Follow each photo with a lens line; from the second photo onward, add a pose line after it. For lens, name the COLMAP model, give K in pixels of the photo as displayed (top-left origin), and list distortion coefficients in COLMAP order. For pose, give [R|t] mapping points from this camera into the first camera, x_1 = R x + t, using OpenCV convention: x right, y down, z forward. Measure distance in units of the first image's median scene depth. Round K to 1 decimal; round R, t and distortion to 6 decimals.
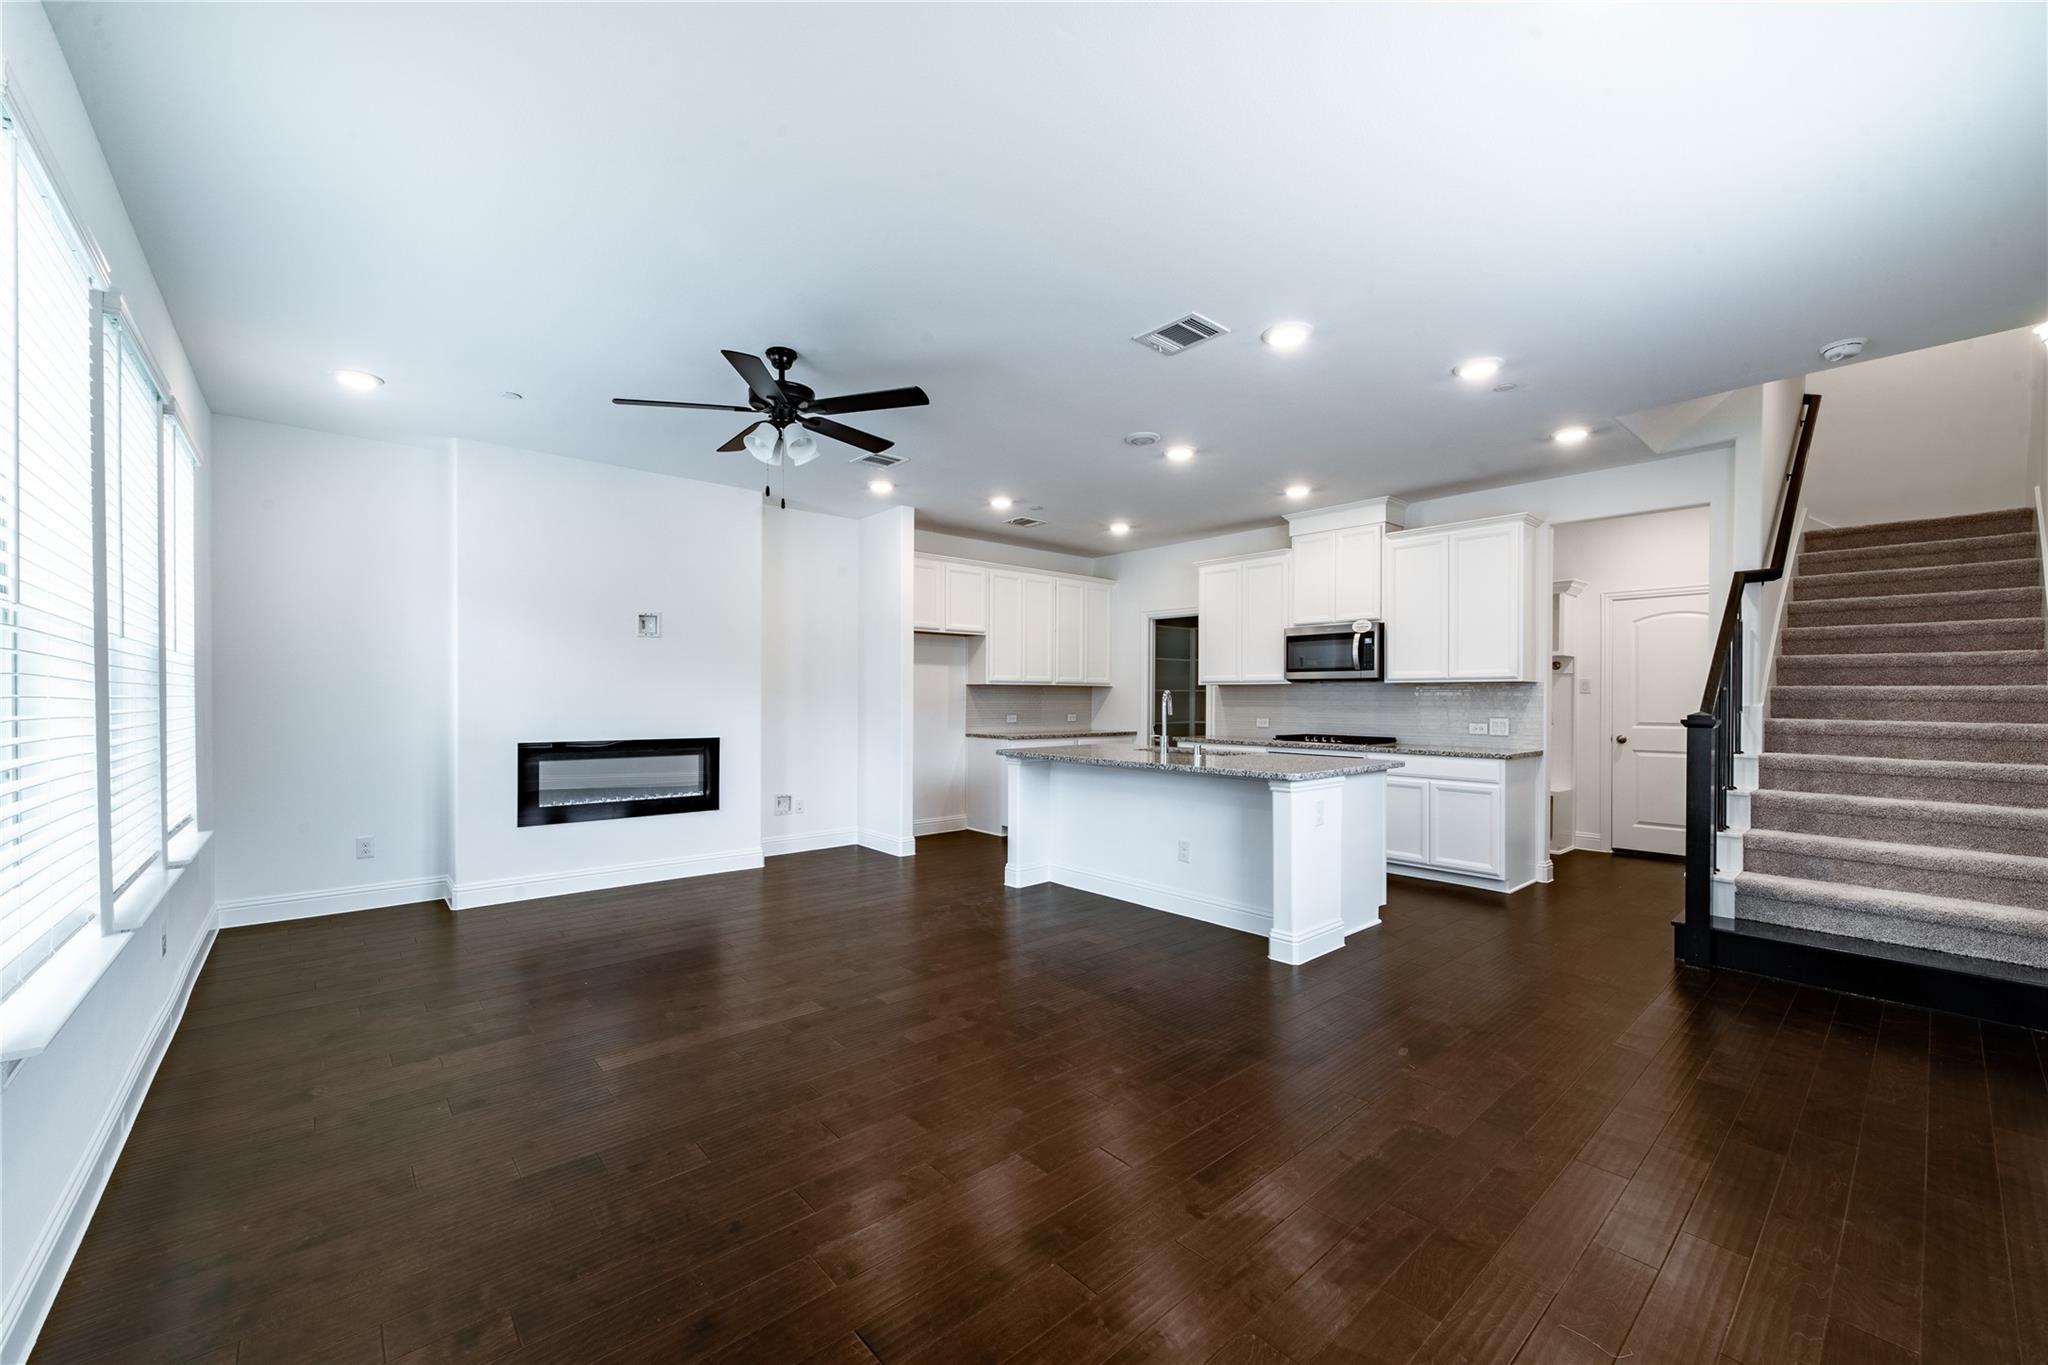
lens RADIAL K [[798.9, 0, 1024.6], [0, 798.9, 695.3], [0, 0, 1]] dist [-0.001380, -0.000250]
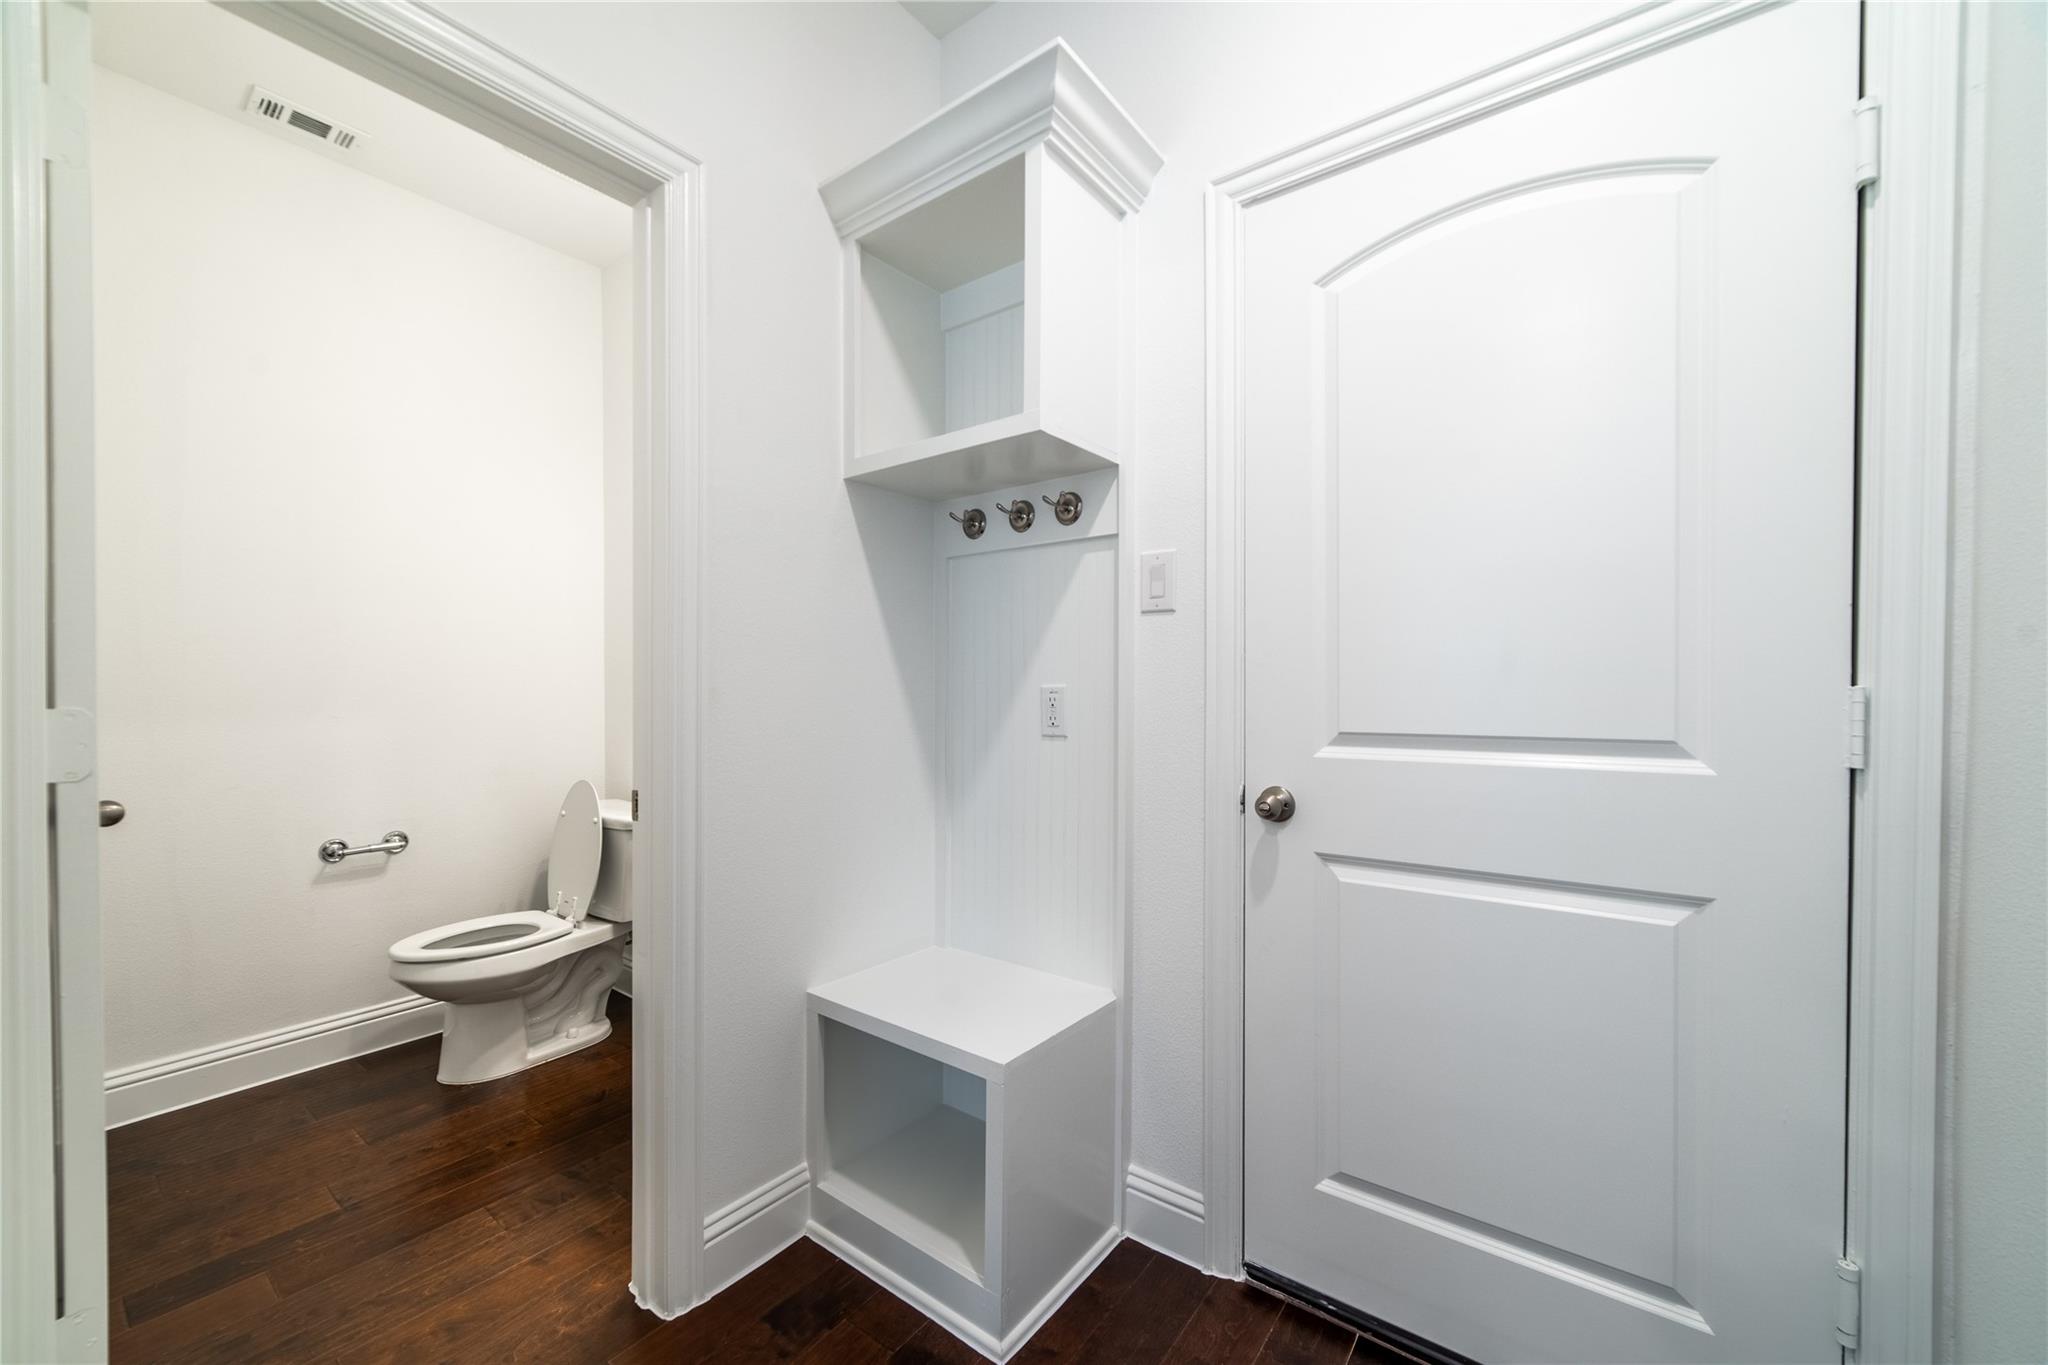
lens RADIAL K [[798.9, 0, 1021.8], [0, 798.9, 691.8], [0, 0, 1]] dist [-0.001380, -0.000250]
pose [[0.980342, -0.001067, 0.197304, 0.614714], [0.000937, 0.999999, 0.000754, 0.021607], [-0.197305, -0.000554, 0.980342, 0.769760]]
